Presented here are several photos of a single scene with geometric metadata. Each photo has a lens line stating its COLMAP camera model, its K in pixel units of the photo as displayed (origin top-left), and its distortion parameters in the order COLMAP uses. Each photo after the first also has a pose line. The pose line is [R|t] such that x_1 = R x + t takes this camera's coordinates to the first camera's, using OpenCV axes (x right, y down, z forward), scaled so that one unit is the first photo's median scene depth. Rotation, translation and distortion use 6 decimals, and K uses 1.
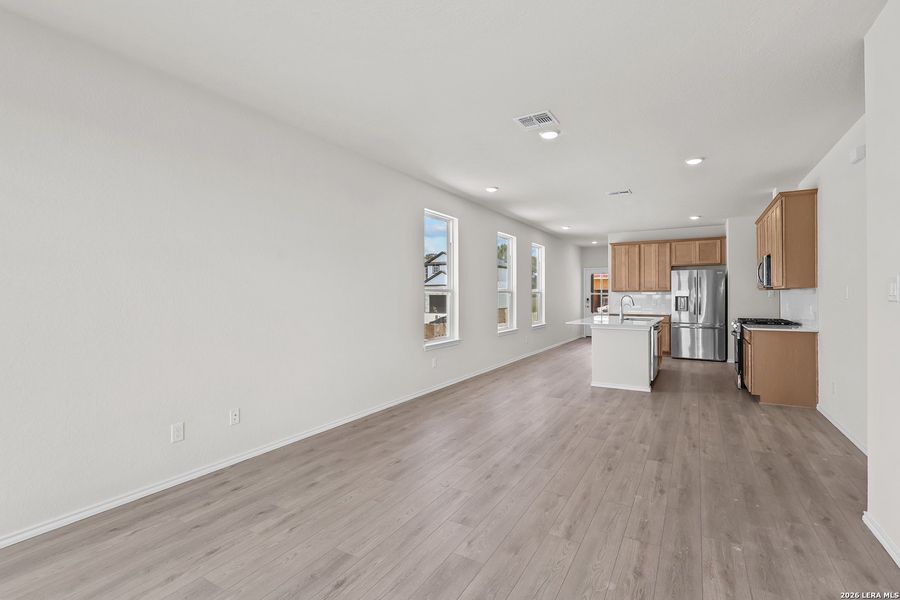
lens RADIAL K [[419.7, 0, 457.5], [0, 419.7, 294.9], [0, 0, 1]] dist [-0.002155, 0.002161]
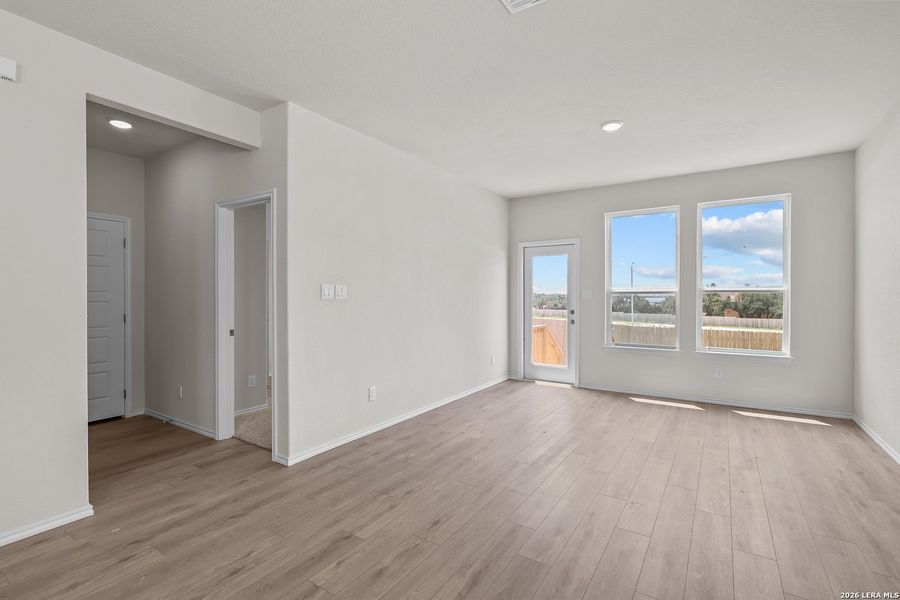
lens RADIAL K [[419.7, 0, 446.2], [0, 419.7, 295.0], [0, 0, 1]] dist [-0.002155, 0.002161]
pose [[-0.997136, -0.000578, 0.075624, 0.271973], [-0.000659, 0.999999, -0.001046, -0.000930], [-0.075623, -0.001093, -0.997136, 1.677622]]
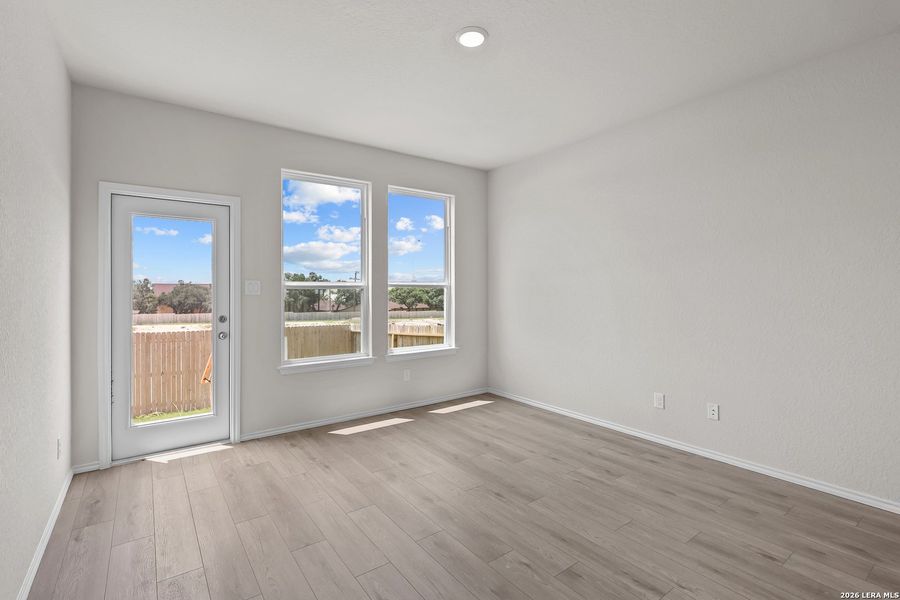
lens RADIAL K [[419.7, 0, 451.3], [0, 419.7, 288.7], [0, 0, 1]] dist [-0.002155, 0.002161]
pose [[-0.406155, -0.003135, -0.913799, 0.610305], [0.003228, 0.999983, -0.004866, 0.000625], [0.913798, -0.004926, -0.406138, 0.809511]]
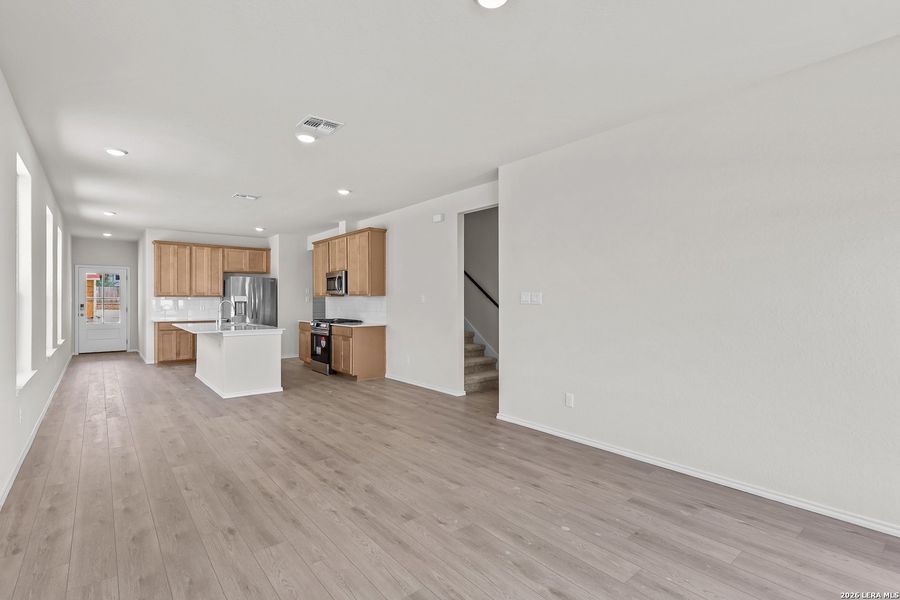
lens RADIAL K [[419.7, 0, 443.4], [0, 419.7, 304.4], [0, 0, 1]] dist [-0.002155, 0.002161]
pose [[0.366466, -0.008061, 0.930396, -0.667578], [-0.002209, 0.999952, 0.009534, -0.002010], [-0.930429, -0.005549, 0.366431, 0.388620]]
